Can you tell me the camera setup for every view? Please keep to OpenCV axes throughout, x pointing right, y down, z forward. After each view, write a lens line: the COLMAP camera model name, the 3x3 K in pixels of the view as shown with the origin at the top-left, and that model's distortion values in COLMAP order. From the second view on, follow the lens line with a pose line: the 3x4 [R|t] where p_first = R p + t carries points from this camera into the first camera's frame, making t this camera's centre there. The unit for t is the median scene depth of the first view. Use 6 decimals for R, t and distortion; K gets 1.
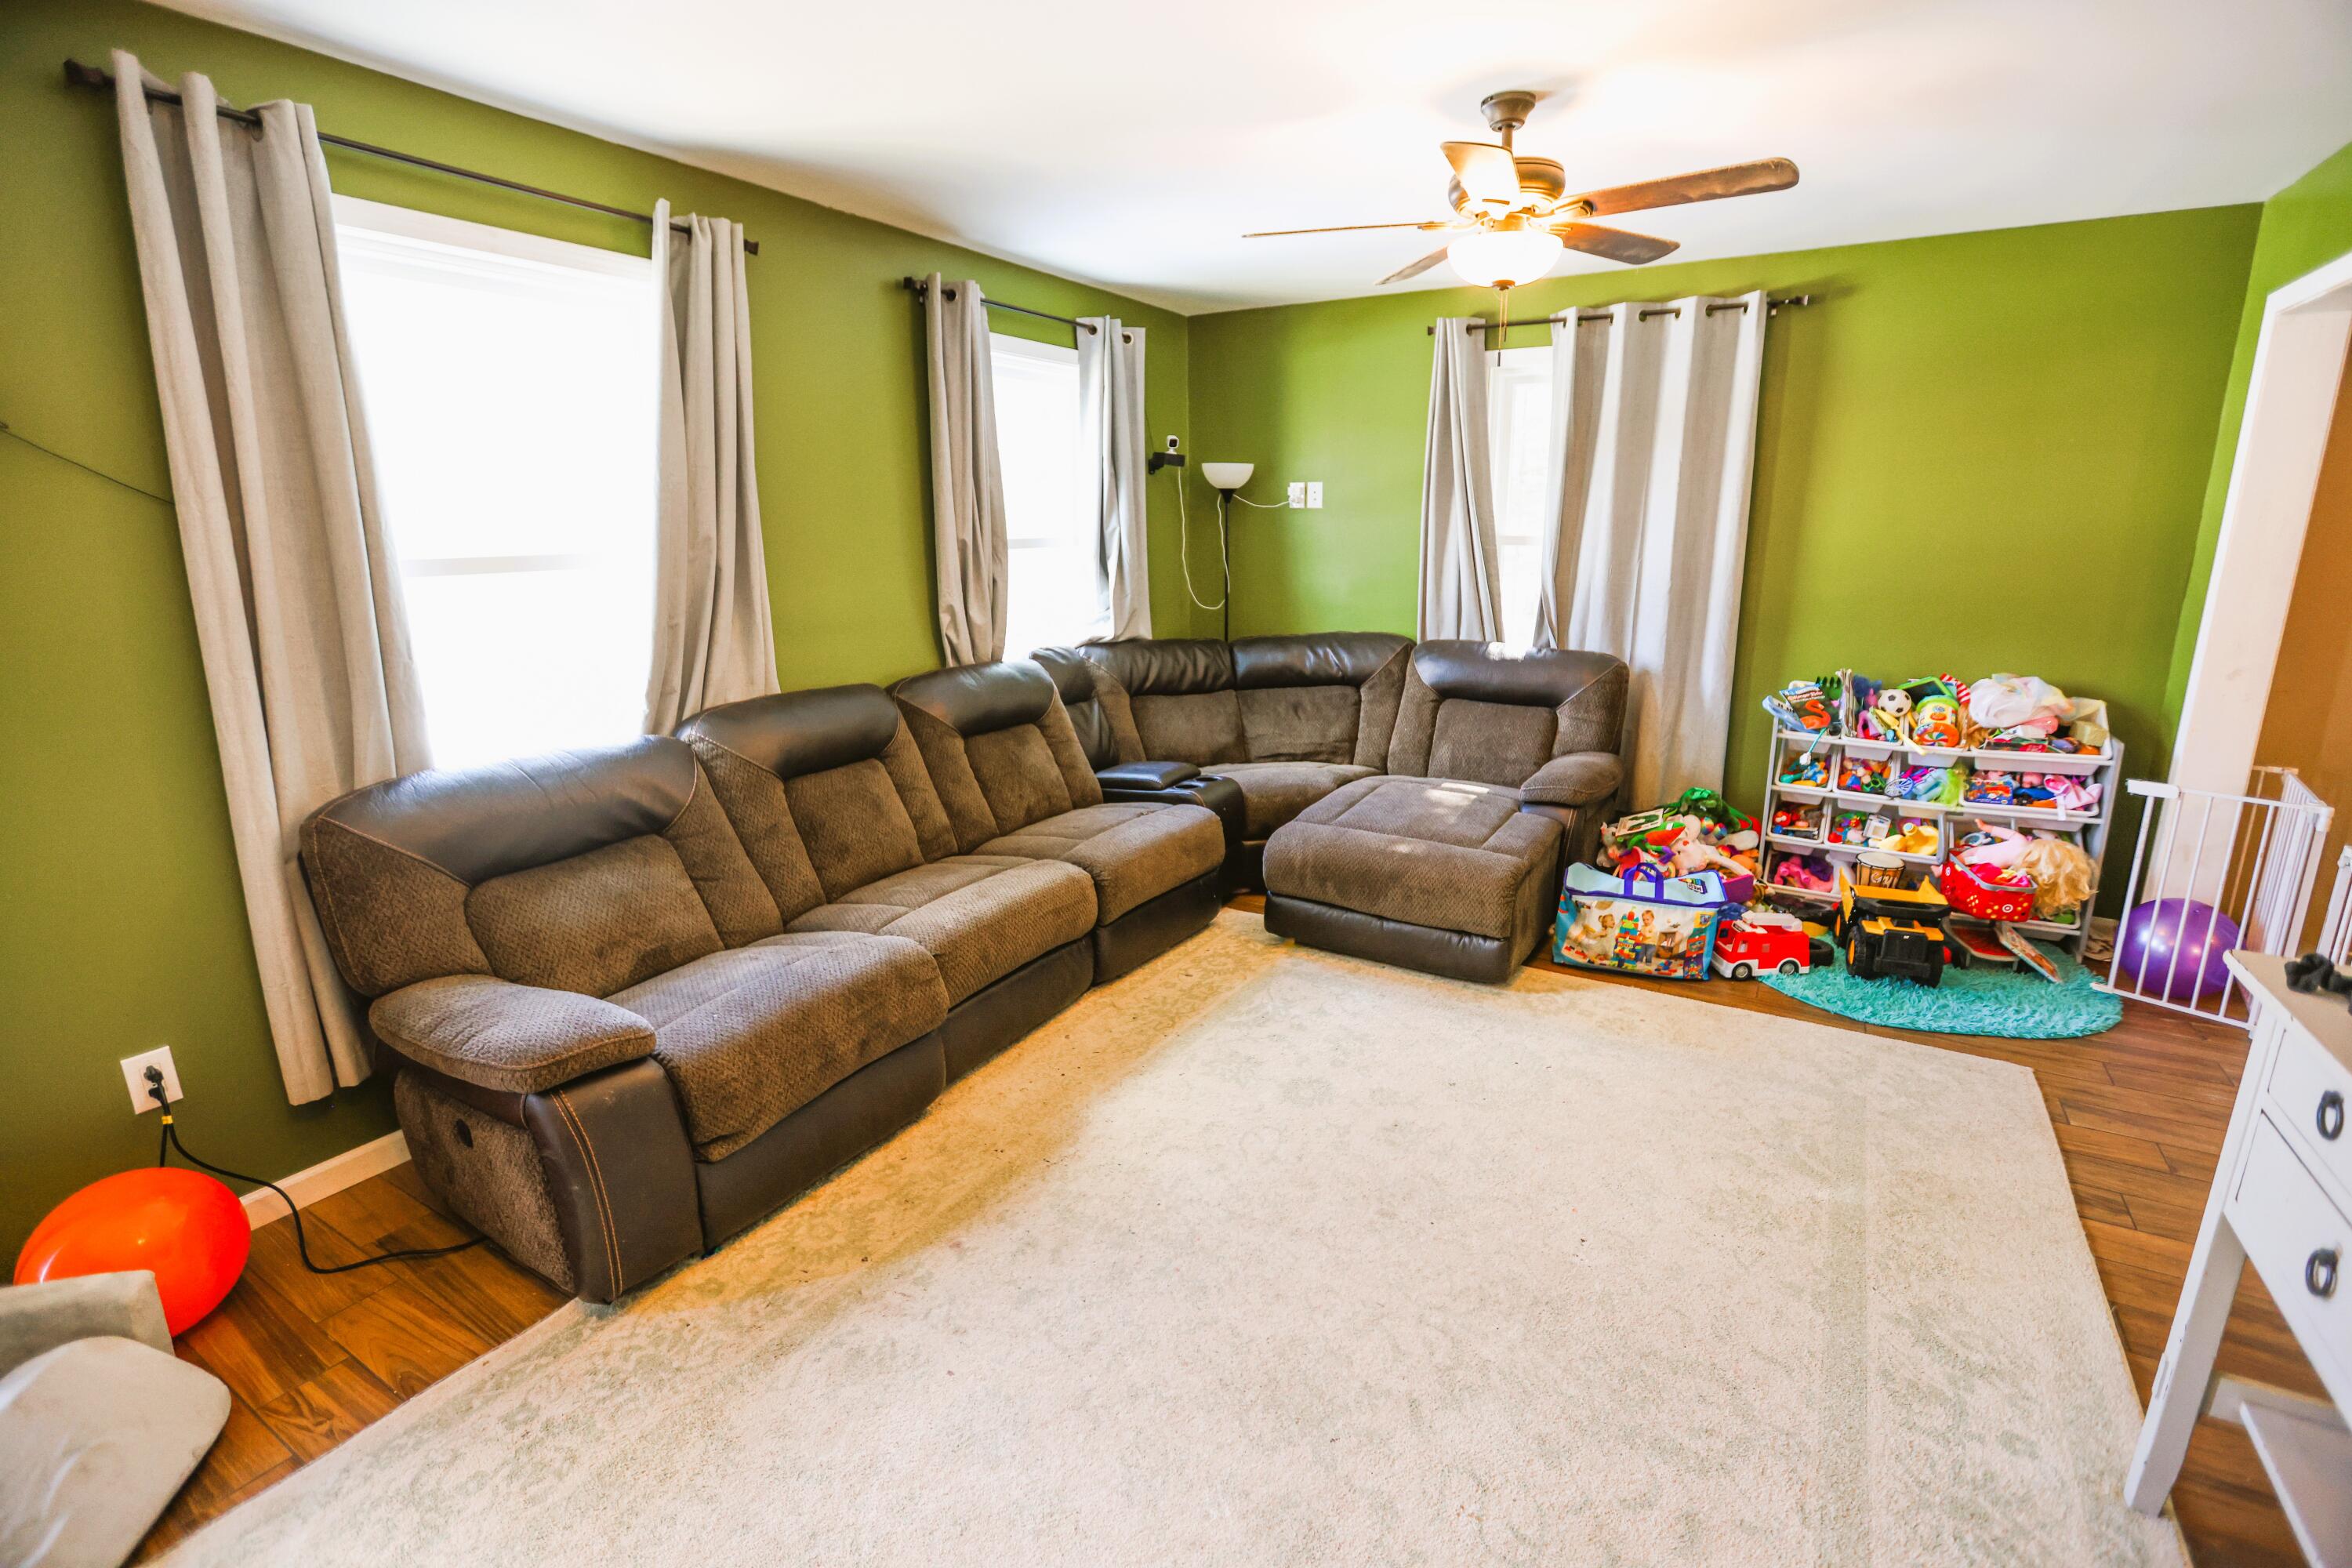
lens RADIAL K [[1079.4, 0, 1175.2], [0, 1079.4, 782.2], [0, 0, 1]] dist [-0.037619, 0.011872]
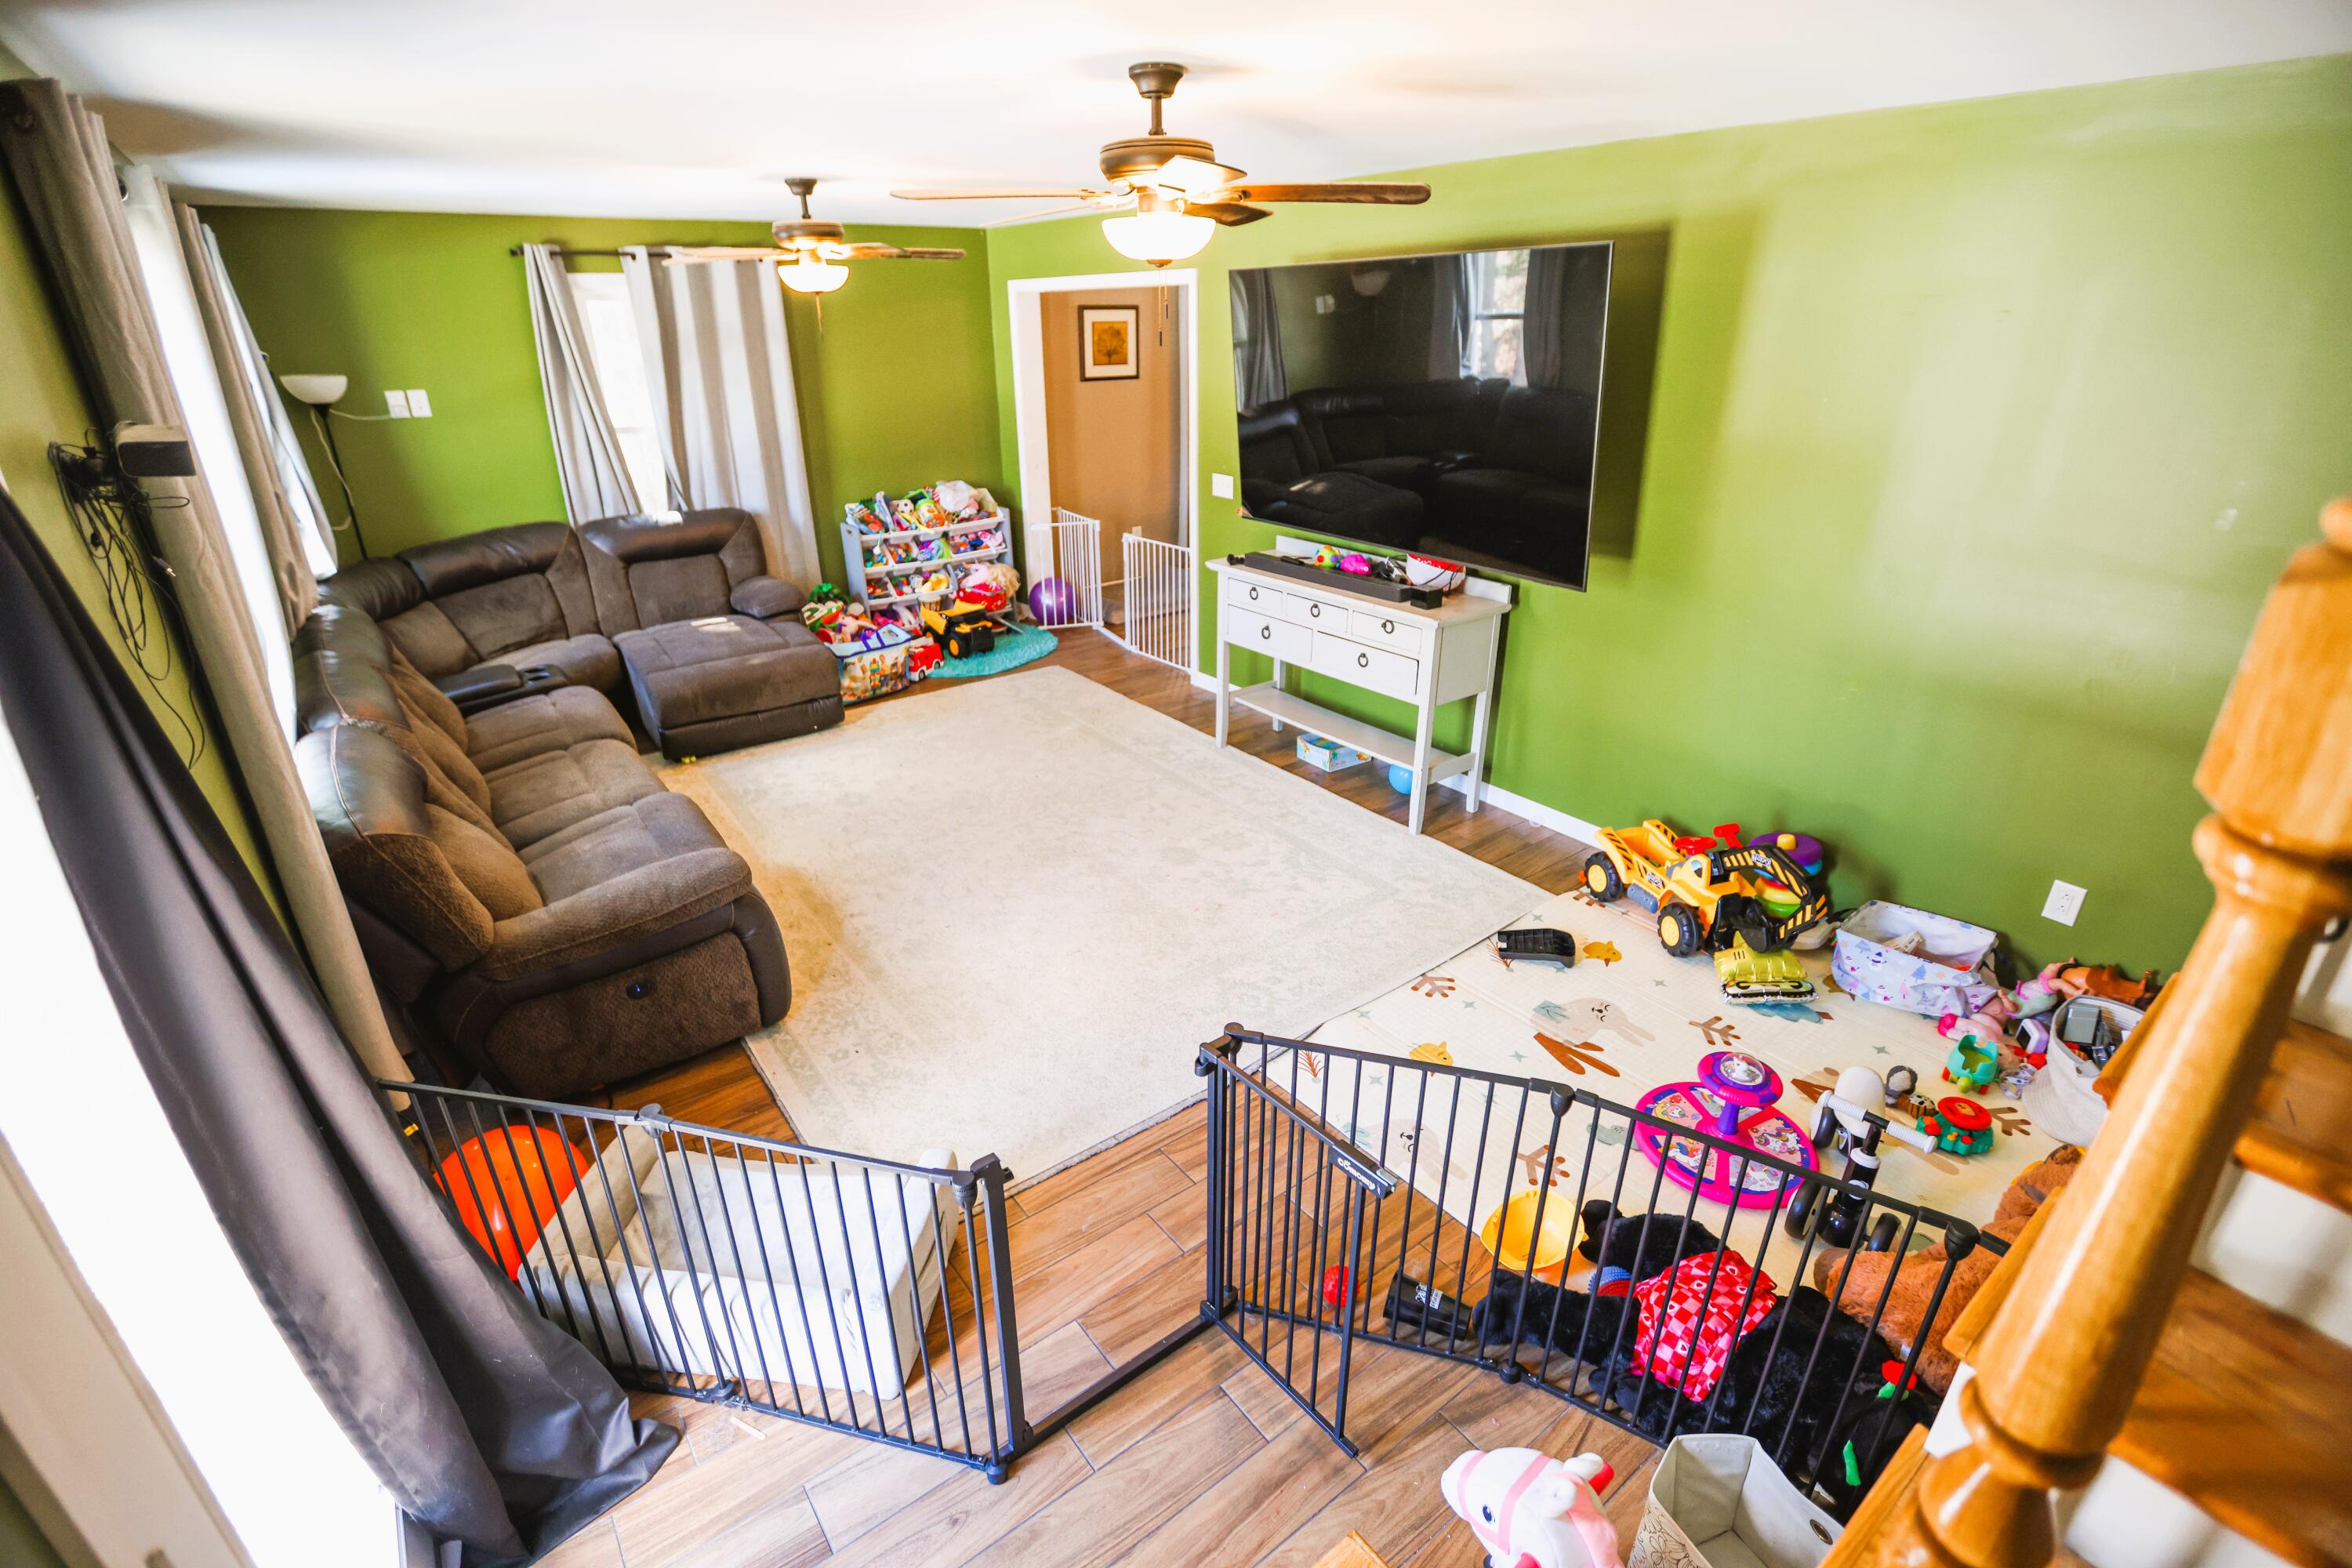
lens RADIAL K [[1079.4, 0, 1167.2], [0, 1079.4, 790.8], [0, 0, 1]] dist [-0.037619, 0.011872]
pose [[0.388217, -0.374324, 0.842122, -0.820421], [0.230978, 0.924147, 0.304304, -0.085008], [-0.892153, 0.076376, 0.445230, -0.116698]]
